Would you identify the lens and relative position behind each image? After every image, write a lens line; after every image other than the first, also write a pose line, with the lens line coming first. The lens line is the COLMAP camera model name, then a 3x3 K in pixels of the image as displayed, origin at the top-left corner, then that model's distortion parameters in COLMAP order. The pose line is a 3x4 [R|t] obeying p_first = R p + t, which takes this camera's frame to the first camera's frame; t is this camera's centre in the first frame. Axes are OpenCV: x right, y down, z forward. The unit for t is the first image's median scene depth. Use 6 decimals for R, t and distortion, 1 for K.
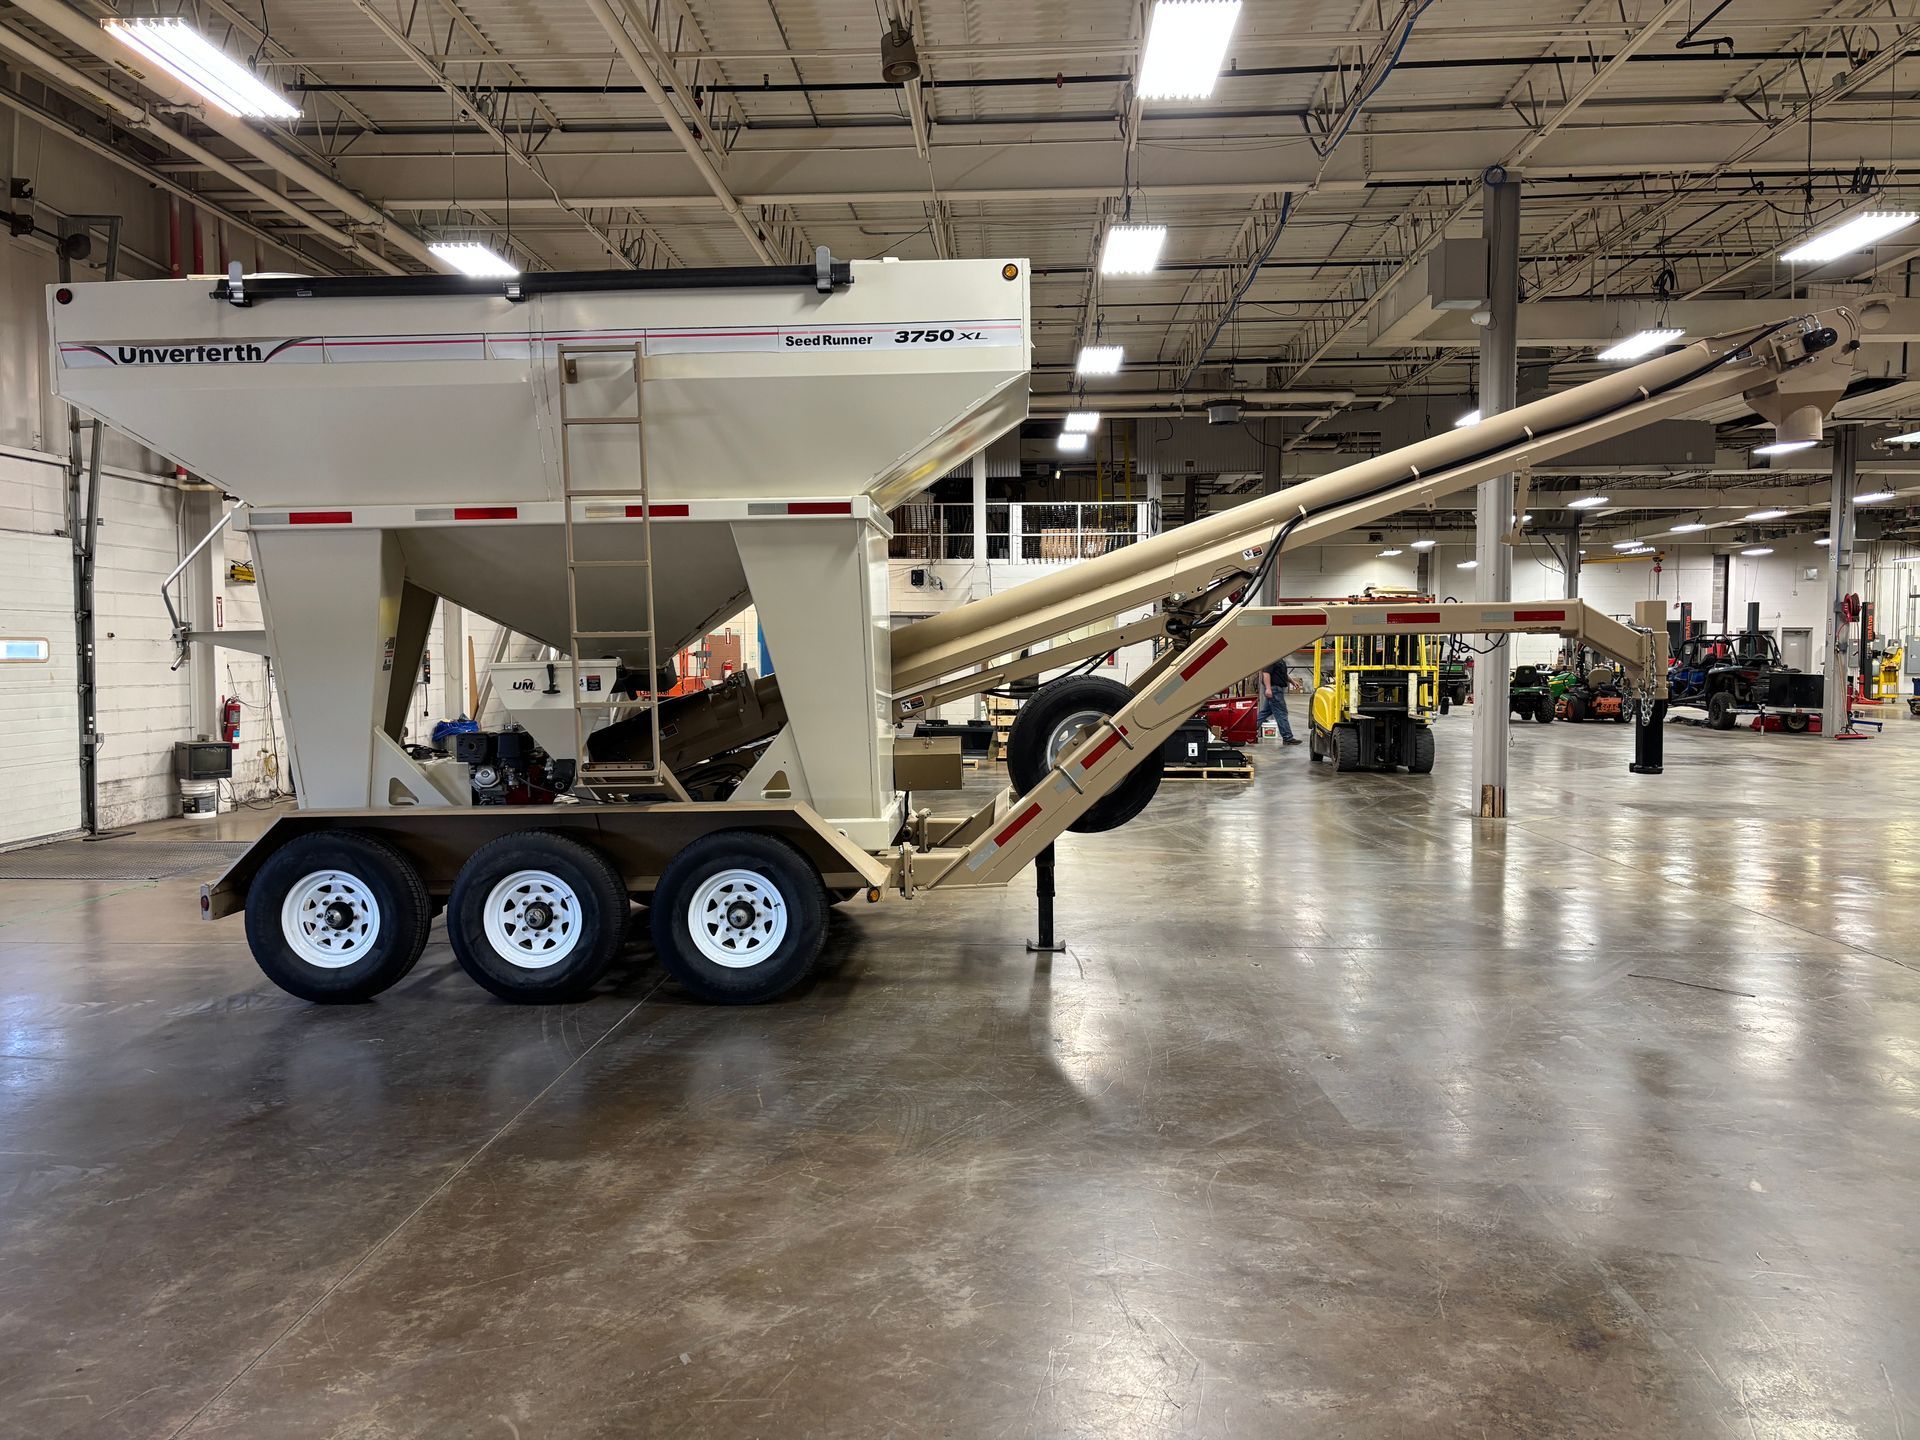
lens RADIAL K [[1437.4, 0, 959.5], [0, 1437.4, 728.5], [0, 0, 1]] dist [0.035929, -0.005249]
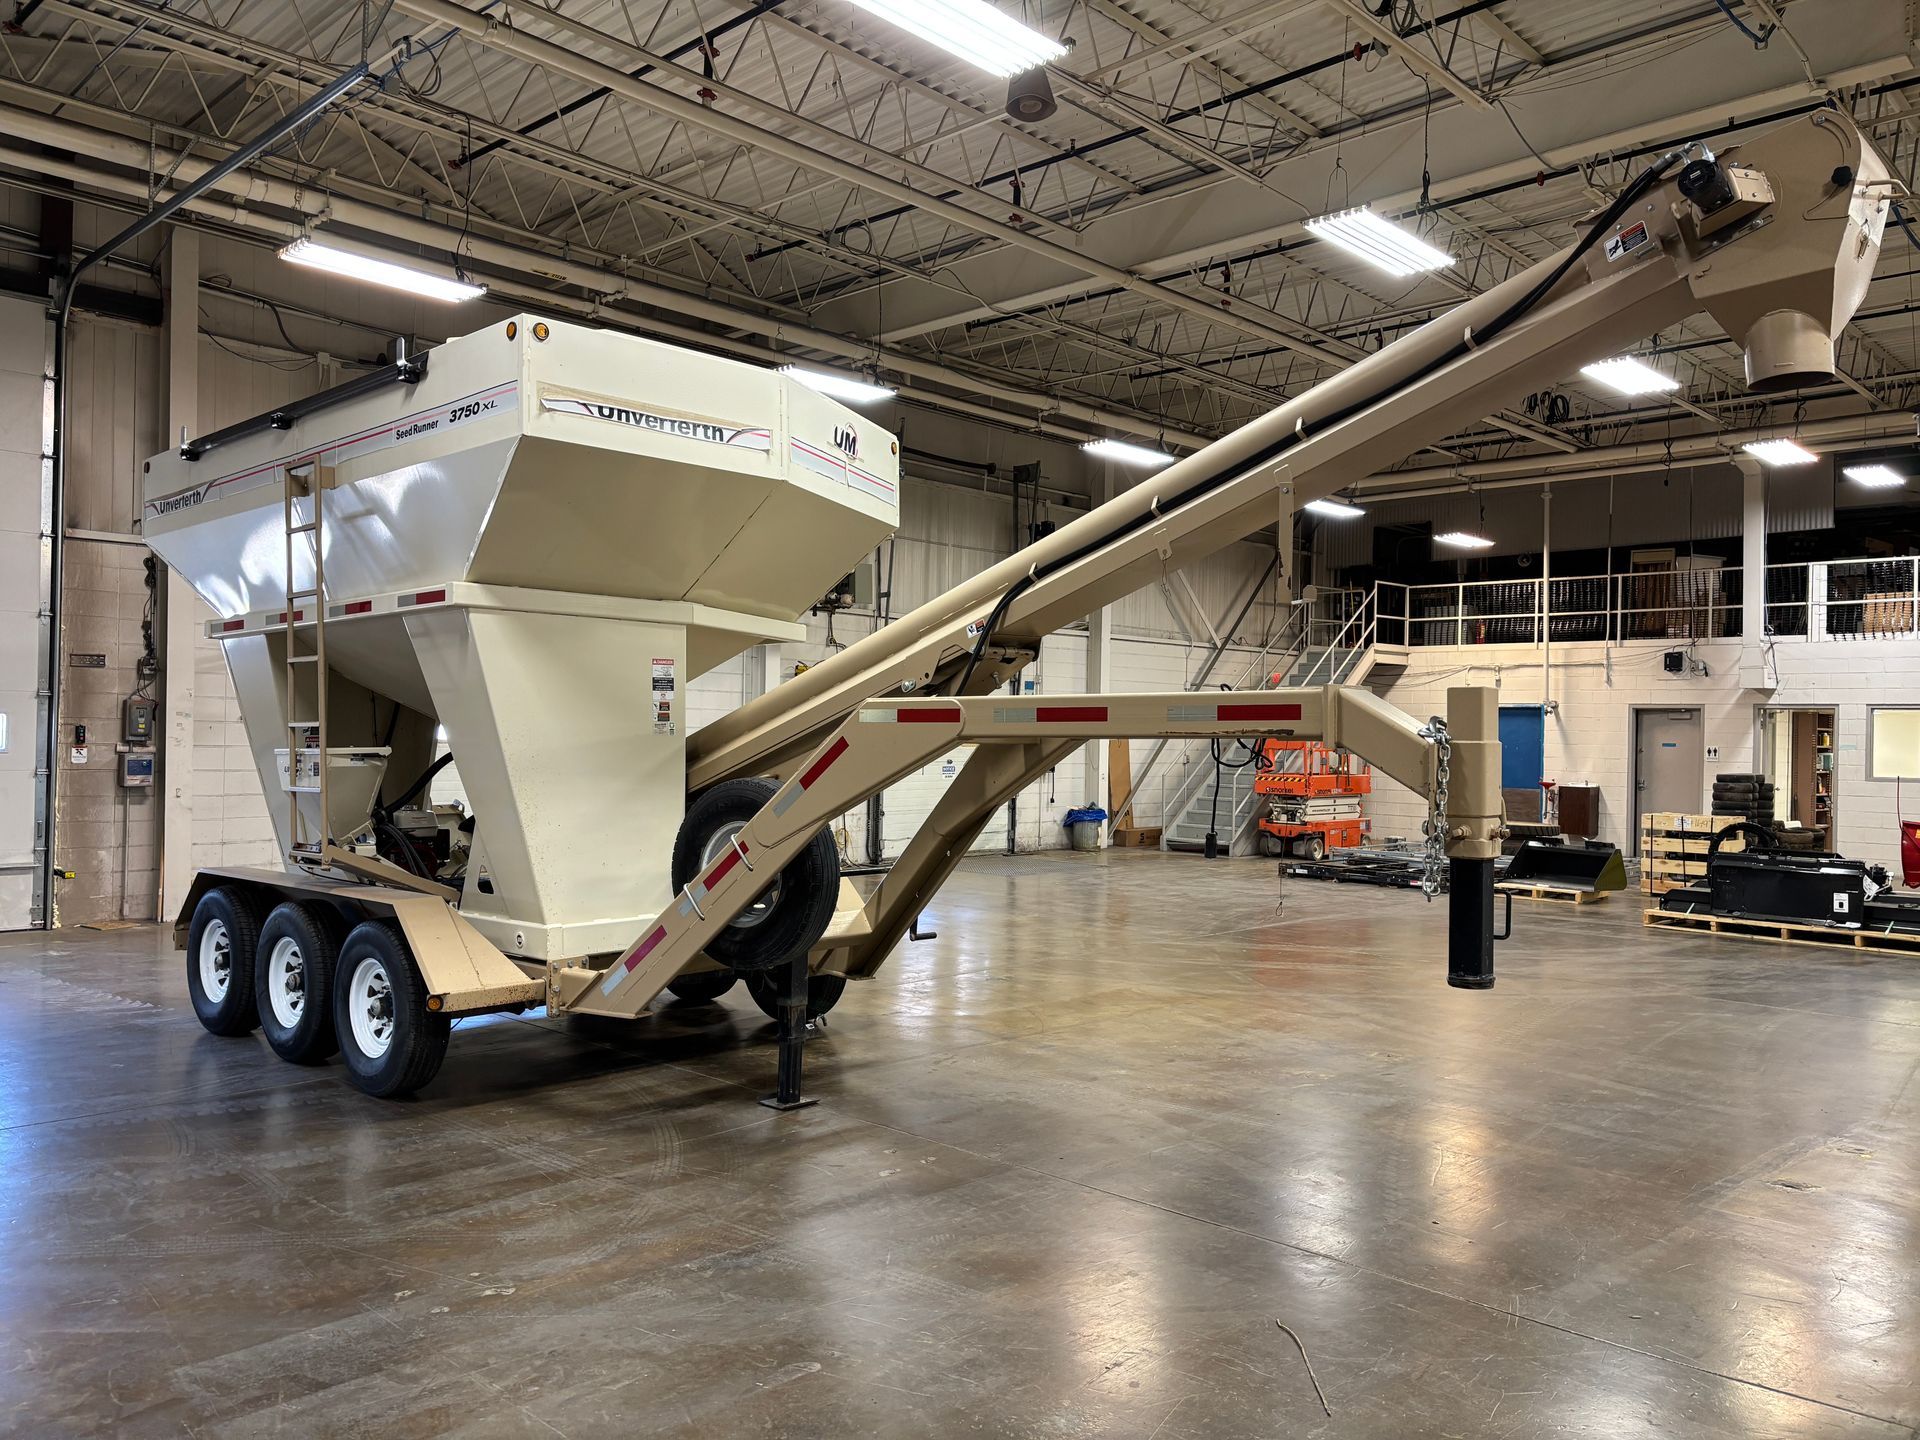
lens RADIAL K [[1442.6, 0, 960.0], [0, 1442.6, 720.0], [0, 0, 1]] dist [0.051824, -0.046270]
pose [[0.750557, 0.008427, -0.660752, 0.823265], [-0.054642, 0.997286, -0.049349, -0.040471], [0.658543, 0.073144, 0.748980, 0.498024]]
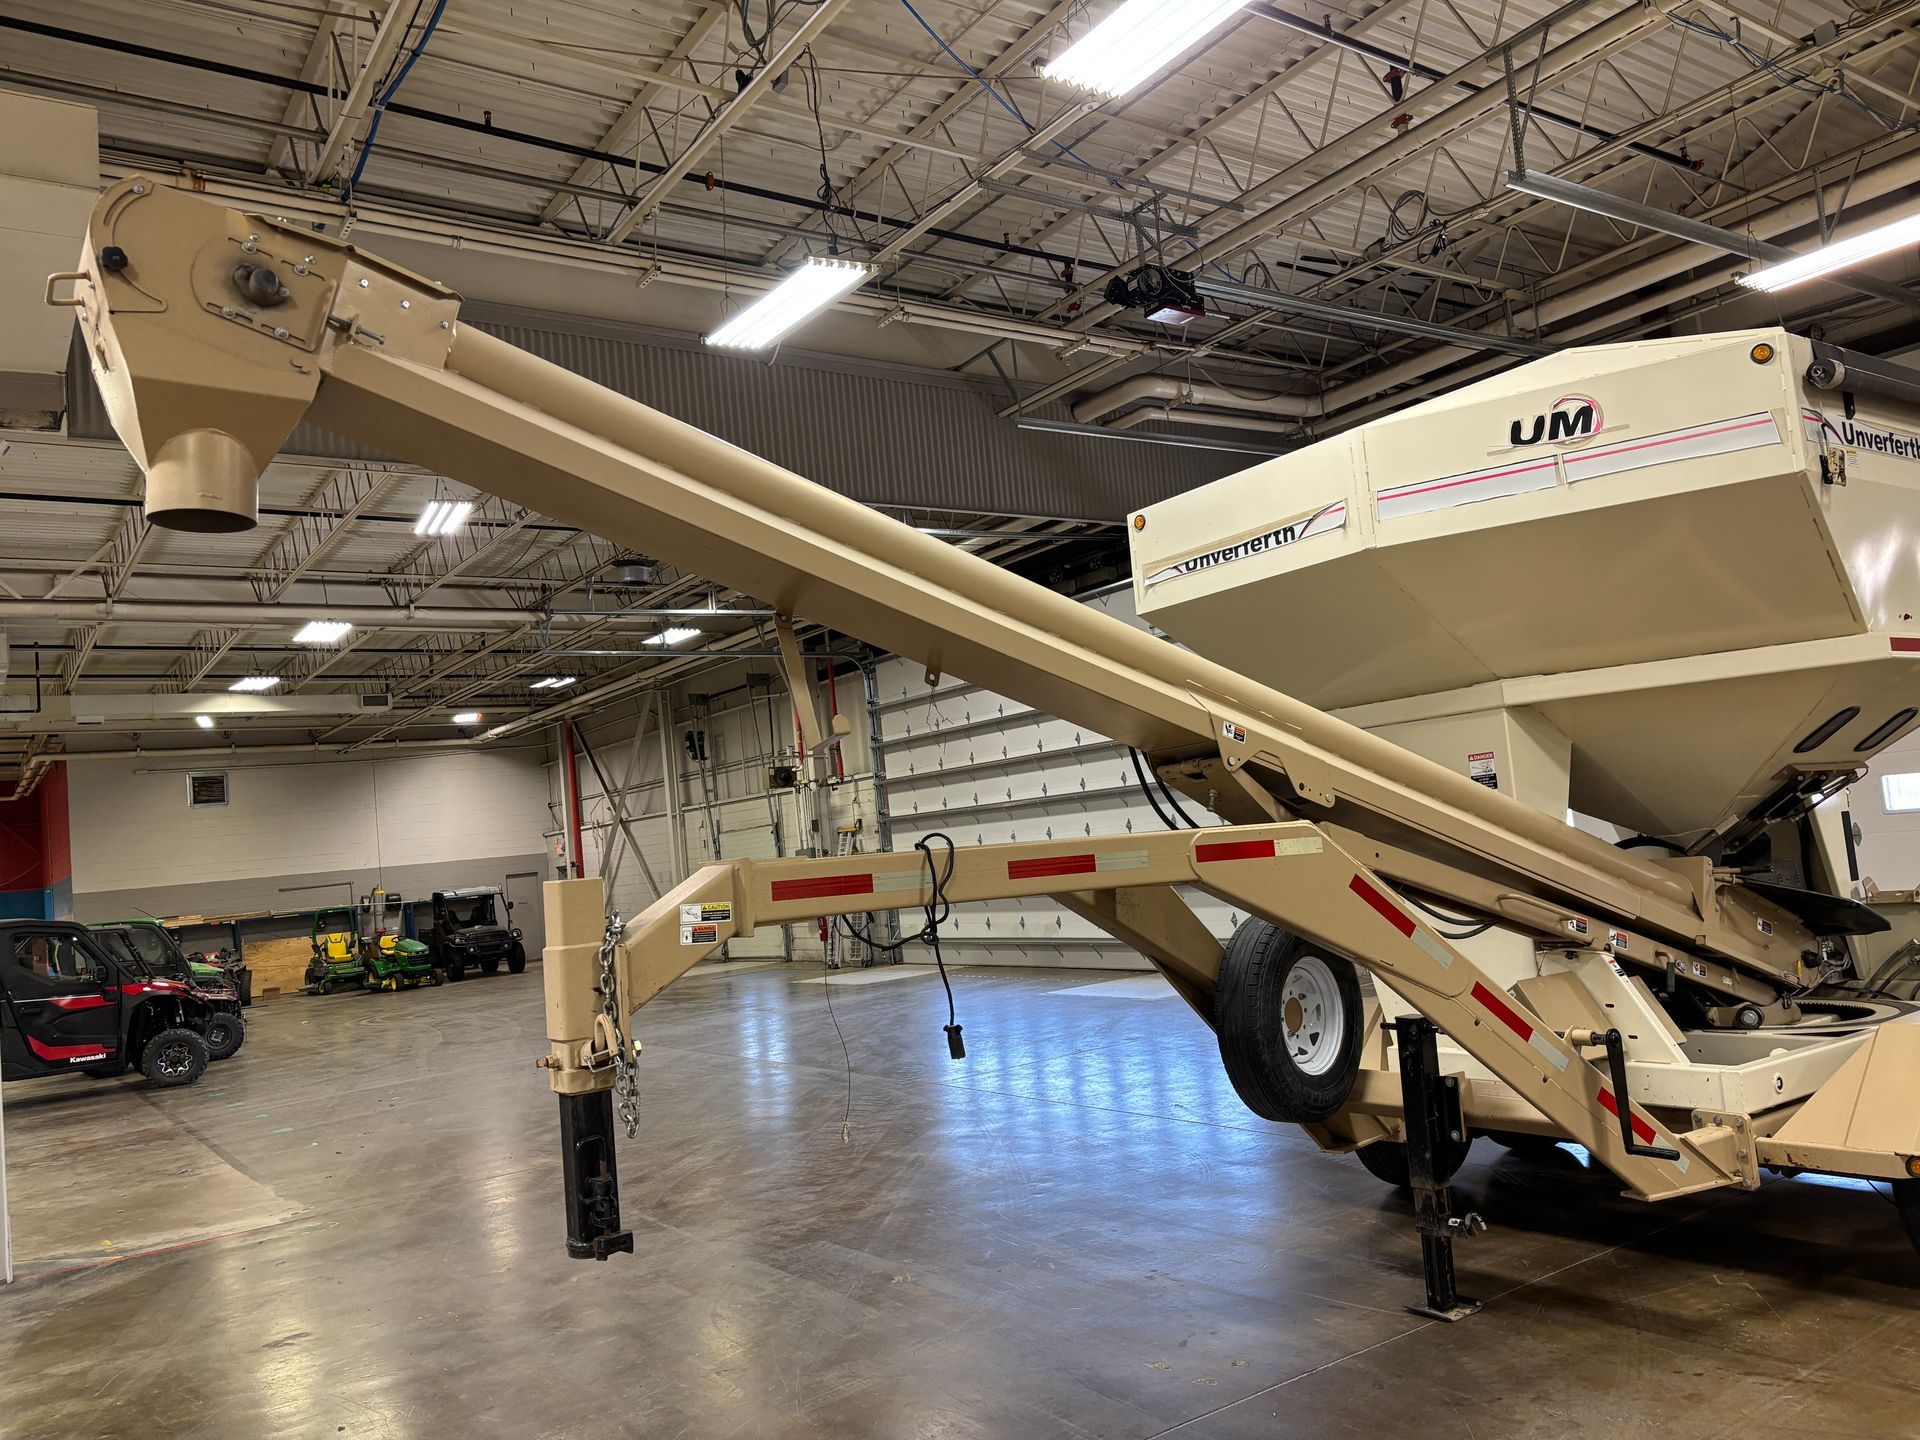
lens RADIAL K [[1442.6, 0, 960.0], [0, 1442.6, 720.0], [0, 0, 1]] dist [0.051824, -0.046270]
pose [[-0.793413, 0.024524, -0.608189, 0.775288], [0.062968, 0.997134, -0.041938, -0.130699], [0.605417, -0.071570, -0.792684, 1.701635]]
